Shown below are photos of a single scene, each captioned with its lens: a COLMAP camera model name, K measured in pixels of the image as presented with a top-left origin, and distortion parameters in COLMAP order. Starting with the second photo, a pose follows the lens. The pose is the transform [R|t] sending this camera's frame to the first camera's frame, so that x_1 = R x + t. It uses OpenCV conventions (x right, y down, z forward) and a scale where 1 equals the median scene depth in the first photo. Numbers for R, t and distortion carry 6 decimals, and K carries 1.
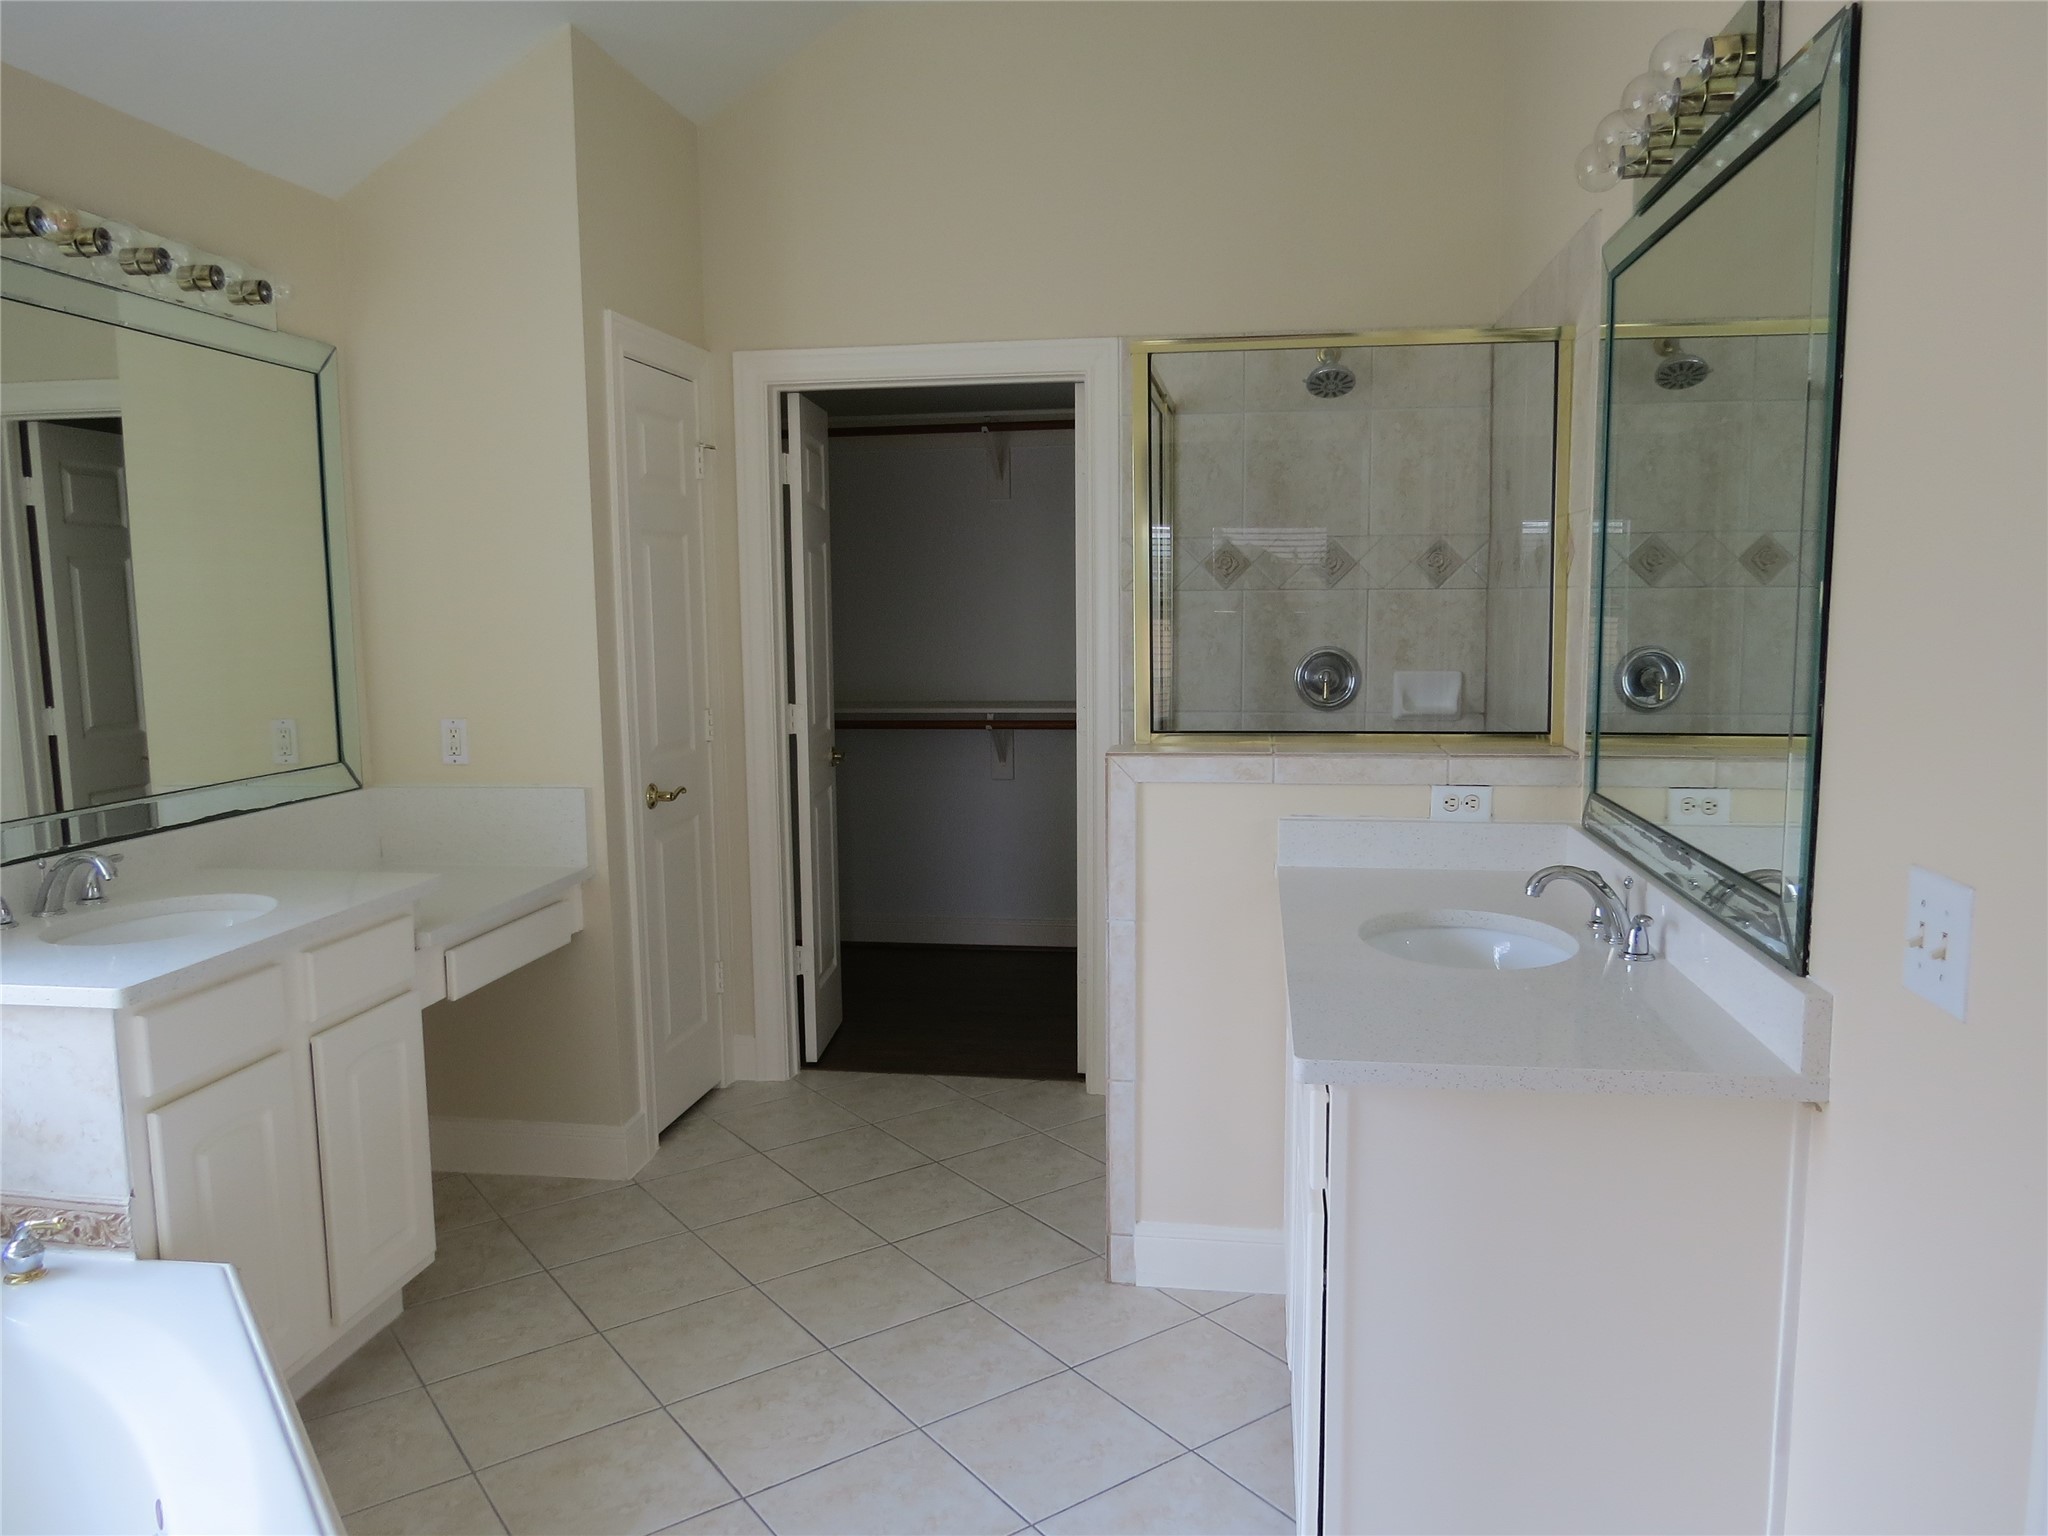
lens RADIAL K [[1447.0, 0, 1021.8], [0, 1447.0, 760.6], [0, 0, 1]] dist [-0.029792, 0.006371]
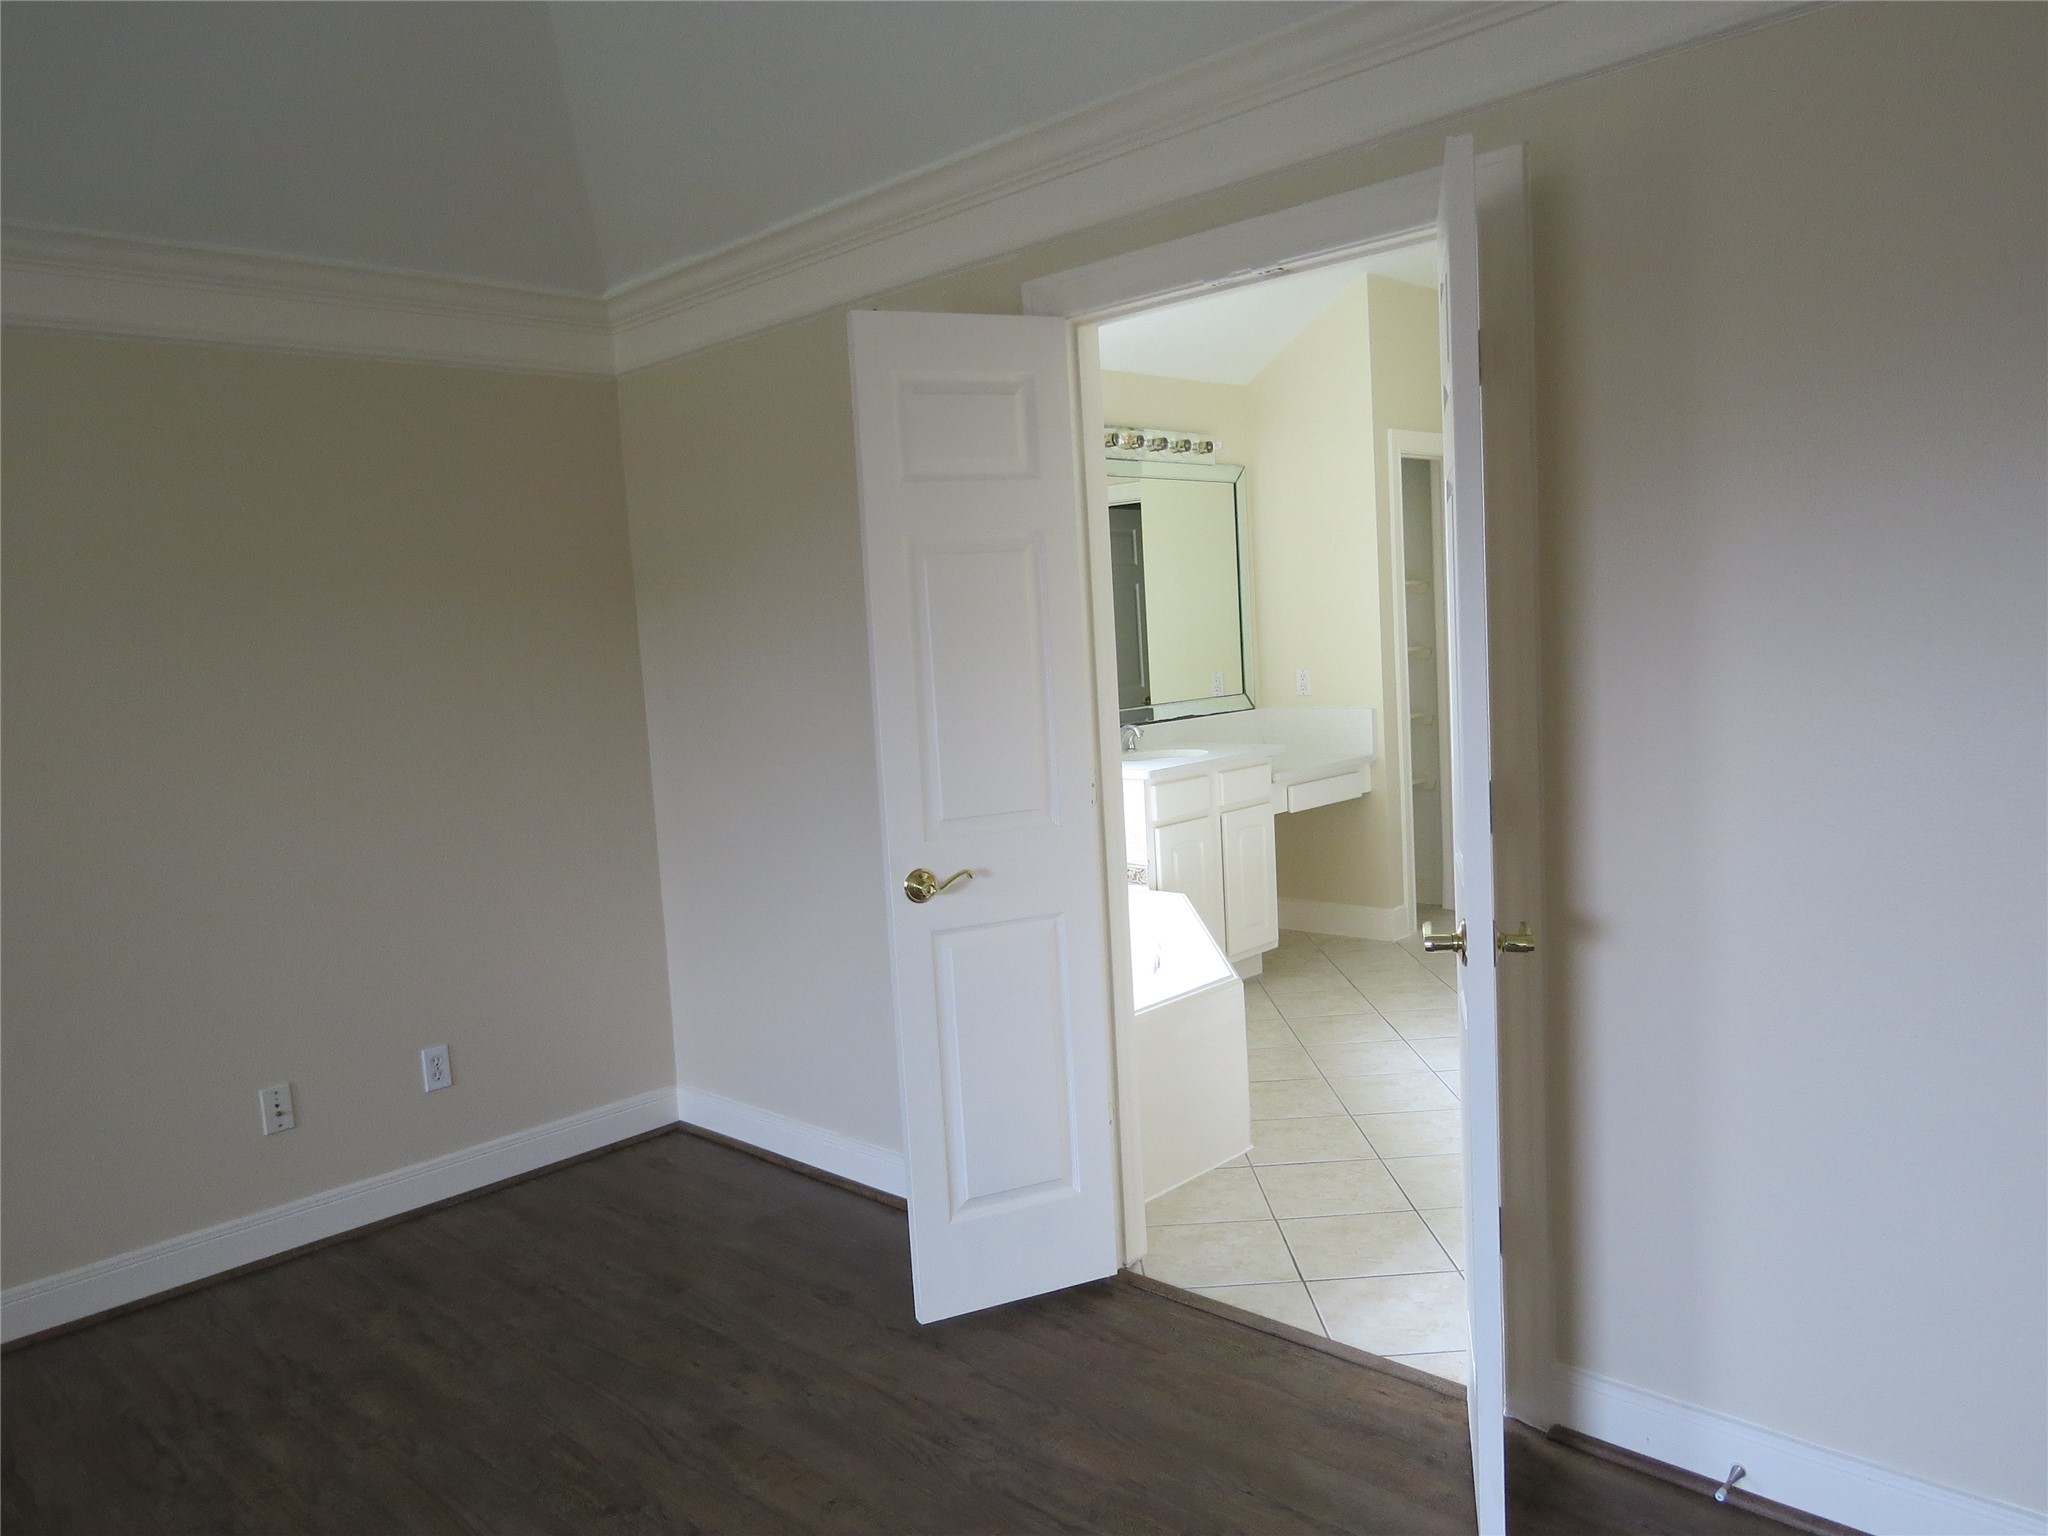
lens RADIAL K [[1447.0, 0, 1020.3], [0, 1447.0, 761.8], [0, 0, 1]] dist [-0.029792, 0.006371]
pose [[0.814864, 0.027230, -0.579012, 0.427921], [-0.019807, 0.999621, 0.019136, 0.070513], [0.579314, -0.004125, 0.815094, -0.784257]]
